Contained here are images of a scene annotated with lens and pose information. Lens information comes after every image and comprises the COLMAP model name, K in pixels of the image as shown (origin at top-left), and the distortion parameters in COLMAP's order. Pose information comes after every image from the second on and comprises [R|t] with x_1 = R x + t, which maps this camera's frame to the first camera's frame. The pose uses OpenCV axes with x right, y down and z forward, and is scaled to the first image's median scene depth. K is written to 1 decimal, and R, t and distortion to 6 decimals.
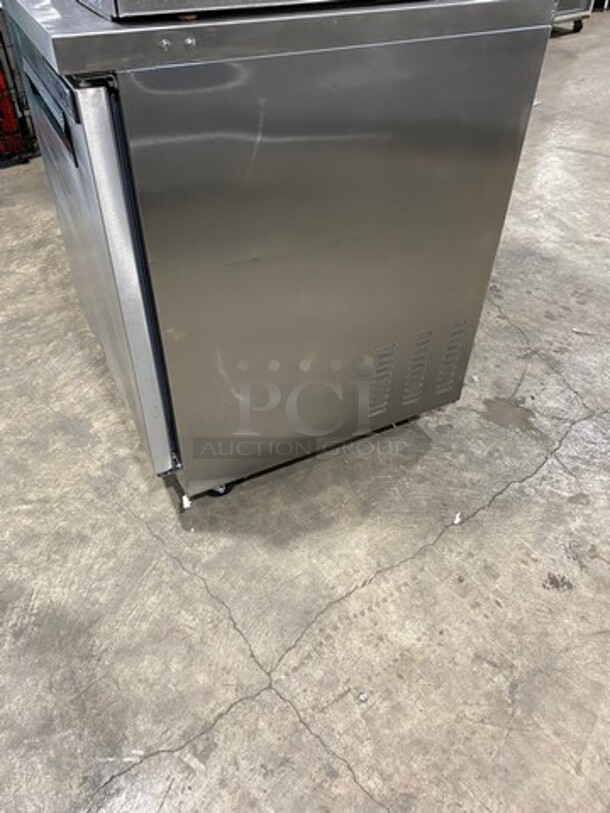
lens RADIAL K [[614.0, 0, 298.8], [0, 614.0, 406.3], [0, 0, 1]] dist [-0.000070, 0.005980]
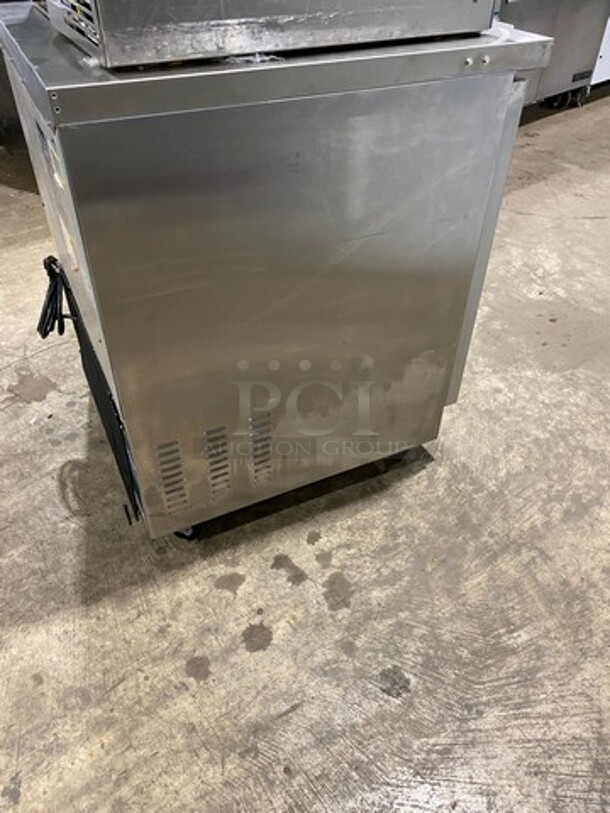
lens RADIAL K [[614.0, 0, 298.8], [0, 614.0, 406.3], [0, 0, 1]] dist [-0.000070, 0.005980]
pose [[-0.999592, -0.028545, 0.000221, -0.146664], [-0.003875, 0.143366, 0.989662, -1.153841], [-0.028282, 0.989258, -0.143419, 1.271088]]
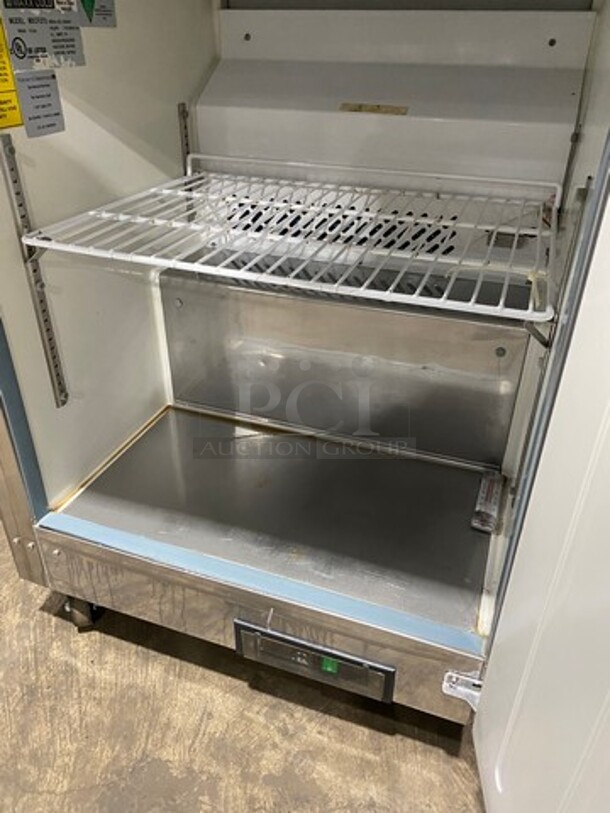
lens RADIAL K [[619.3, 0, 293.6], [0, 619.3, 393.5], [0, 0, 1]] dist [0.006348, 0.002870]
pose [[0.732002, -0.354844, 0.581601, -0.468410], [0.454300, 0.890392, -0.028539, -0.180439], [-0.507726, 0.285111, 0.812973, 0.476230]]
